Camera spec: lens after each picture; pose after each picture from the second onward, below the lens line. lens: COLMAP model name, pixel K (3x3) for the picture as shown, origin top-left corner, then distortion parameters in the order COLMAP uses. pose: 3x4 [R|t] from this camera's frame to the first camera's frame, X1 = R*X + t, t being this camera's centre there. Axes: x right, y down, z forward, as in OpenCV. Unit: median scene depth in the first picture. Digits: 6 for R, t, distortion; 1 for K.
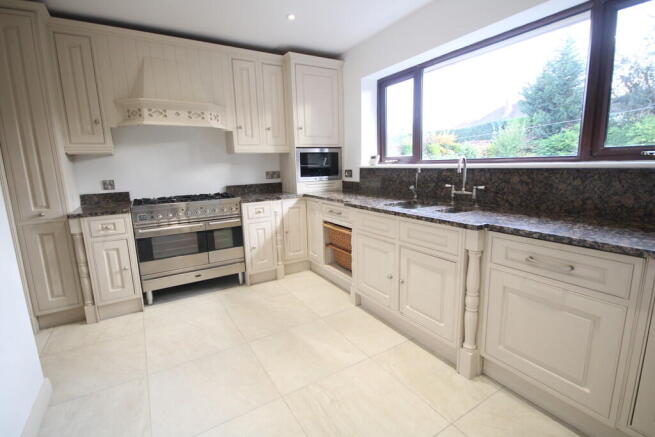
lens RADIAL K [[305.4, 0, 327.5], [0, 305.4, 218.5], [0, 0, 1]] dist [0.002144, 0.000424]
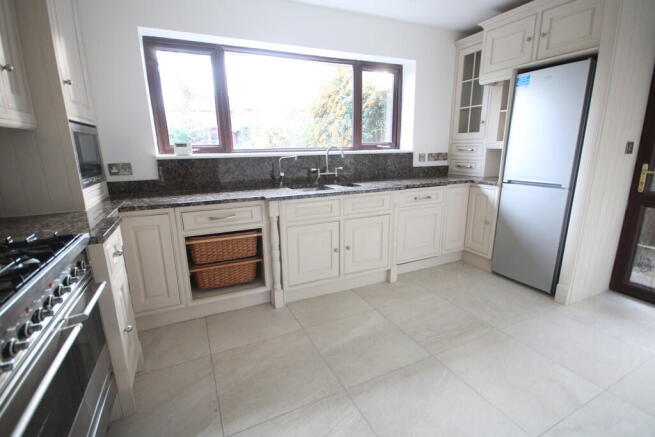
lens RADIAL K [[305.4, 0, 327.5], [0, 305.4, 218.5], [0, 0, 1]] dist [0.002144, 0.000424]
pose [[0.108432, -0.209656, 0.971744, -0.895969], [0.188227, 0.964156, 0.187015, -0.146210], [-0.976121, 0.162630, 0.144009, 0.853524]]
